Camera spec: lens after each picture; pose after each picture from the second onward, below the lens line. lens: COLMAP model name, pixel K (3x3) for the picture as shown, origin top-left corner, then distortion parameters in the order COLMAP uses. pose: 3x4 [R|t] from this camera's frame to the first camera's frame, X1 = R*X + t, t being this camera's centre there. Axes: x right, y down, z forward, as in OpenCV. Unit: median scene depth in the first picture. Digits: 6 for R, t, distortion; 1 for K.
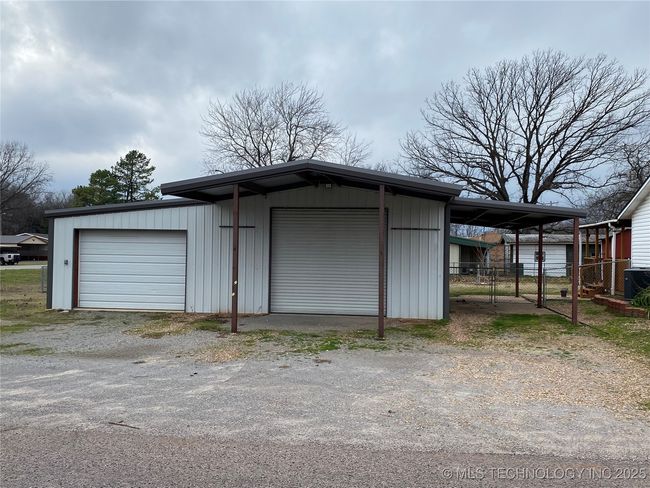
lens RADIAL K [[641.2, 0, 326.3], [0, 641.2, 240.5], [0, 0, 1]] dist [0.213416, -0.479639]
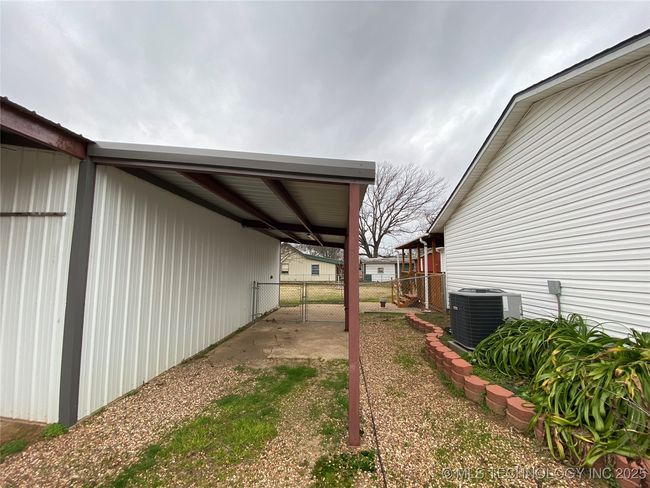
lens RADIAL K [[264.4, 0, 323.4], [0, 264.4, 242.5], [0, 0, 1]] dist [0.042301, -0.030690]
pose [[0.997805, -0.001812, 0.066200, 0.121838], [0.007746, 0.995958, -0.089484, 0.007297], [-0.065770, 0.089800, 0.993786, 0.288236]]
